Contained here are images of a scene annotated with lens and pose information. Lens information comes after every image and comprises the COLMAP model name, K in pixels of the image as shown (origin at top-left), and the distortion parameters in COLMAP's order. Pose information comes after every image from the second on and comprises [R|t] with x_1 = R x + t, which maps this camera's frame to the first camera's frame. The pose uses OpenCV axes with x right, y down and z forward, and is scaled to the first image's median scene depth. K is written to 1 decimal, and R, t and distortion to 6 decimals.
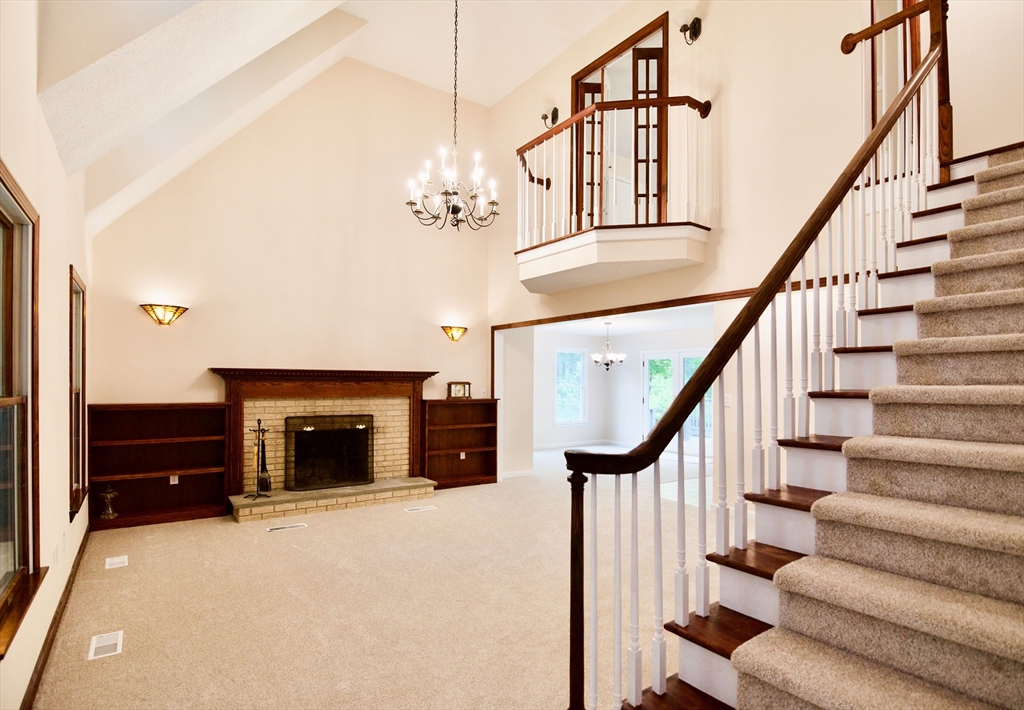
lens RADIAL K [[529.7, 0, 521.9], [0, 529.7, 379.7], [0, 0, 1]] dist [-0.013413, -0.002178]
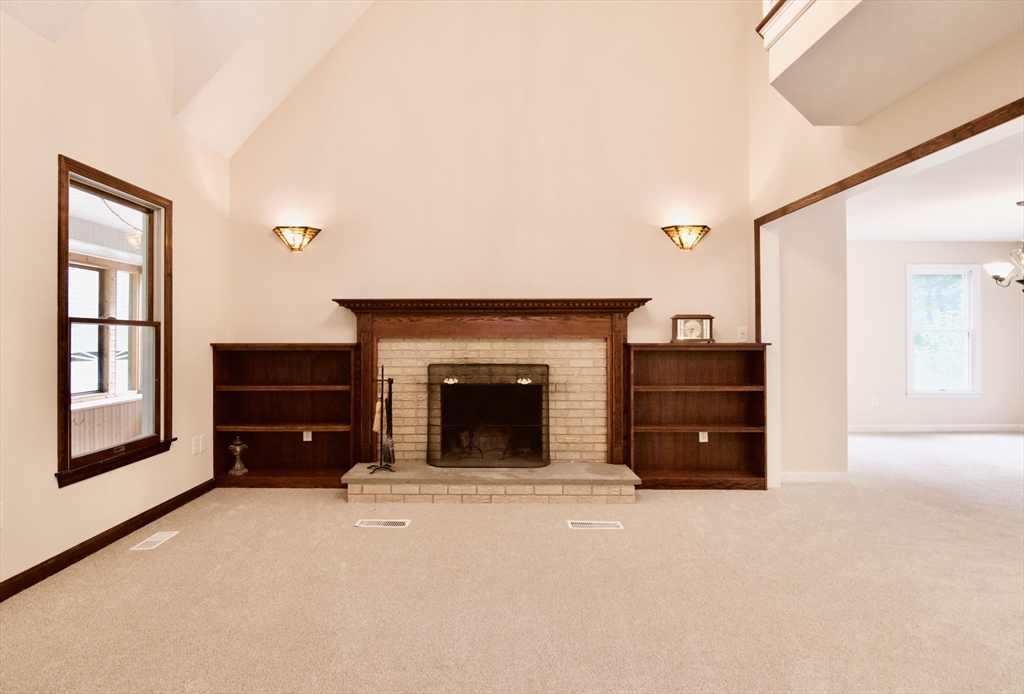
lens RADIAL K [[534.7, 0, 488.1], [0, 534.7, 334.0], [0, 0, 1]] dist [-0.005868, -0.007492]
pose [[0.805939, -0.013440, -0.591845, 0.065898], [0.009151, 0.999906, -0.010245, 0.036091], [0.591927, 0.002841, 0.805986, 0.437865]]
